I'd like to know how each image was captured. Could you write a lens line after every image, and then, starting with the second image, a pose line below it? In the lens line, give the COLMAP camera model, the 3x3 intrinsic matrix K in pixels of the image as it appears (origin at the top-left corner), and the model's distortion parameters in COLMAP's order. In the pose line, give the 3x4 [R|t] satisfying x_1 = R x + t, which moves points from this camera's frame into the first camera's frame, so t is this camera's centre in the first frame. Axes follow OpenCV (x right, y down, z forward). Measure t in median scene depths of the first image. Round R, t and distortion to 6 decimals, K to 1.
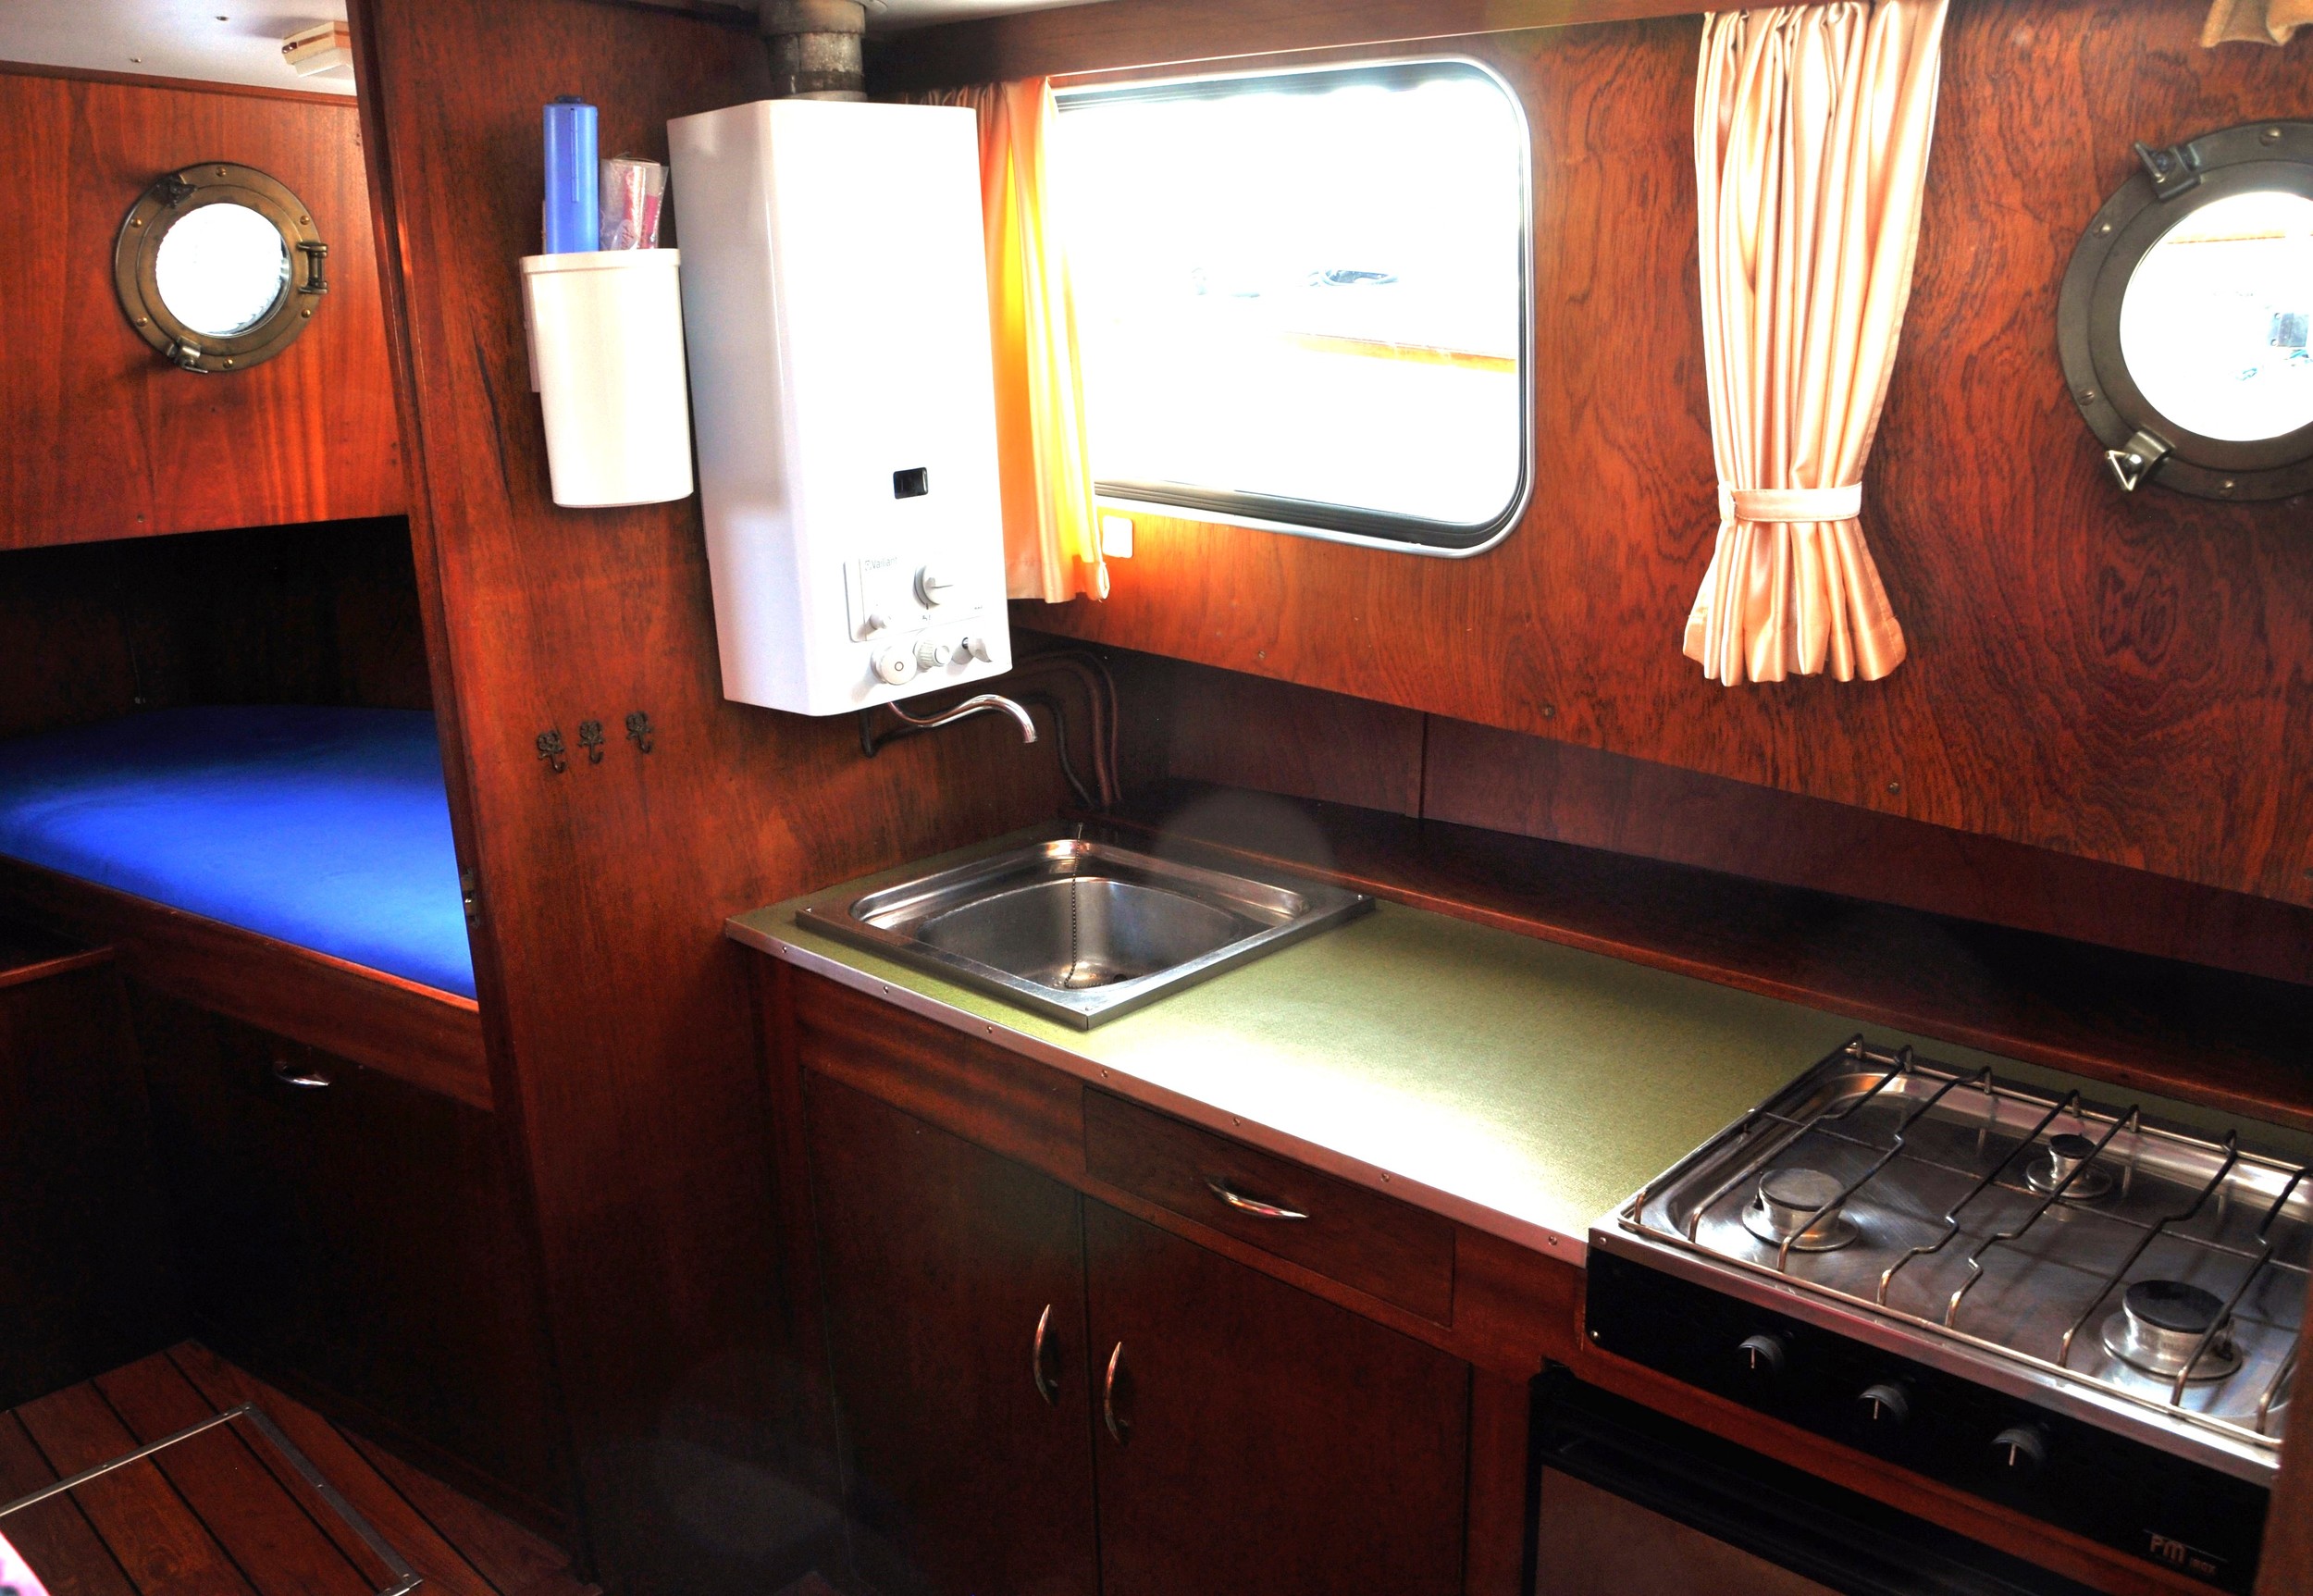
lens RADIAL K [[1952.3, 0, 1222.2], [0, 1952.3, 804.5], [0, 0, 1]] dist [-0.173724, 0.129060]
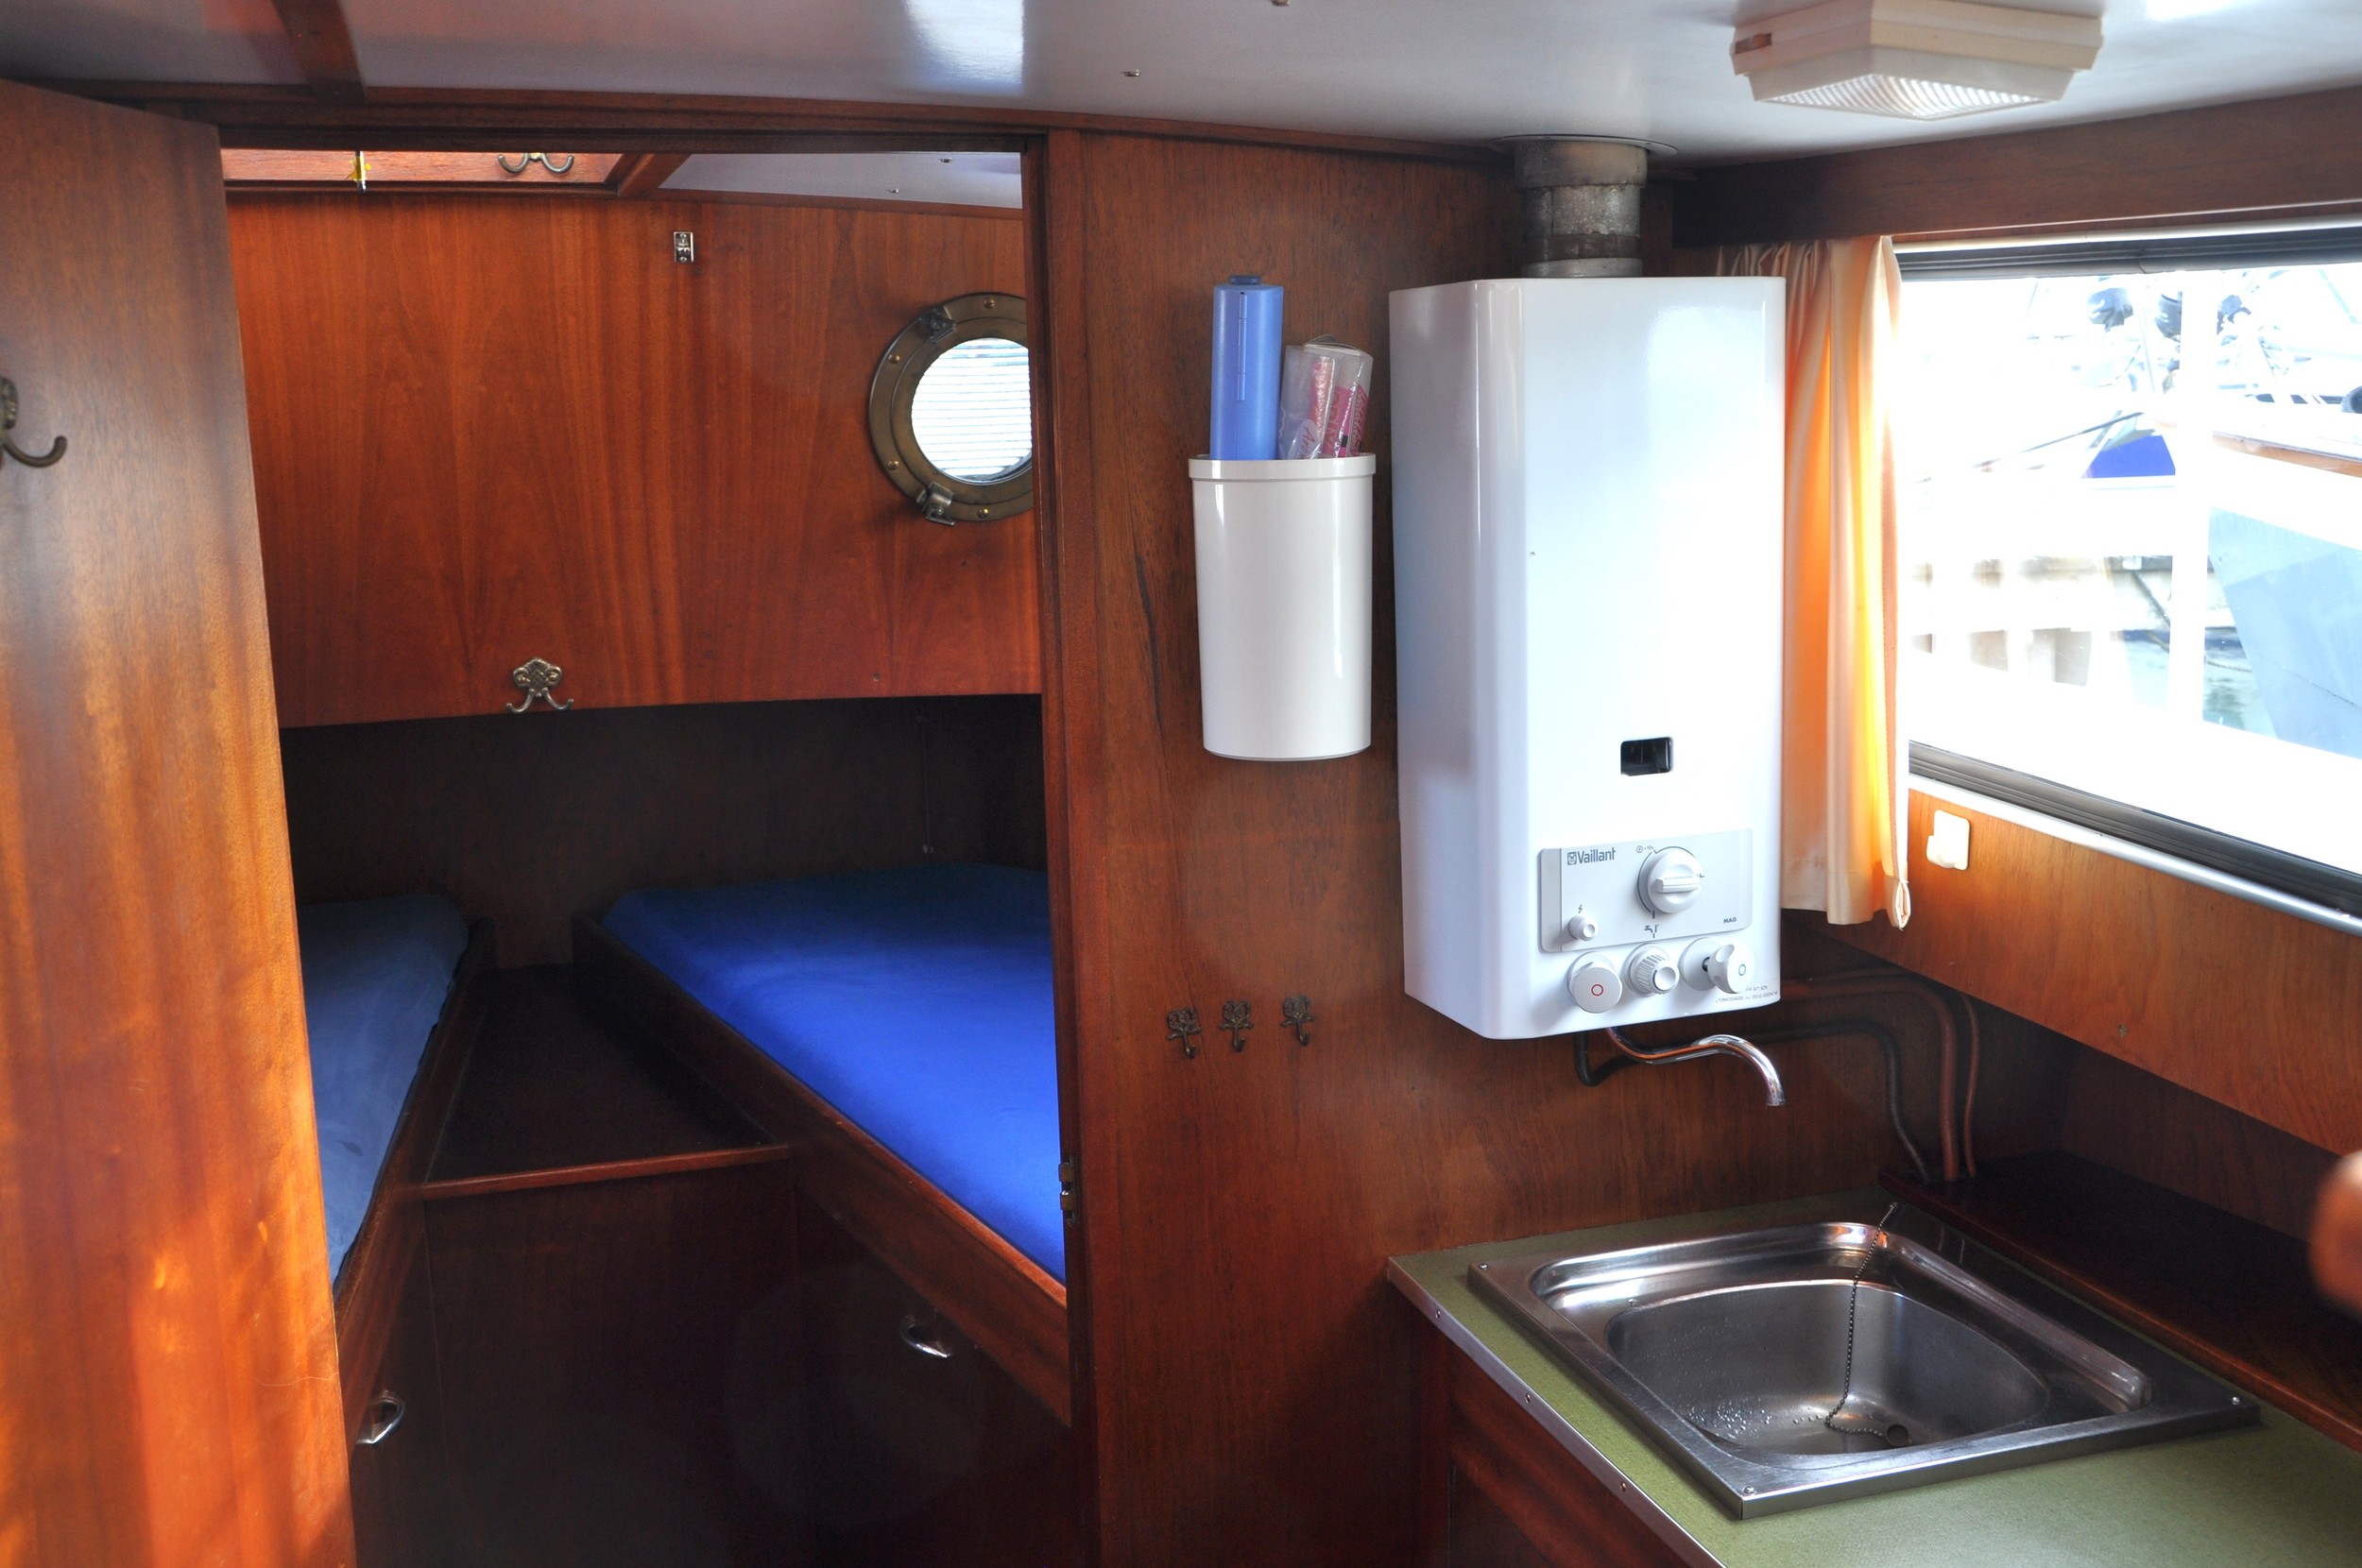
lens RADIAL K [[2480.7, 0, 1181.0], [0, 2480.7, 784.0], [0, 0, 1]] dist [-0.038936, 0.211350]
pose [[0.875420, 0.095734, -0.473788, 0.142561], [-0.136493, 0.989259, -0.052308, -0.072623], [0.463691, 0.110460, 0.879084, 0.029066]]
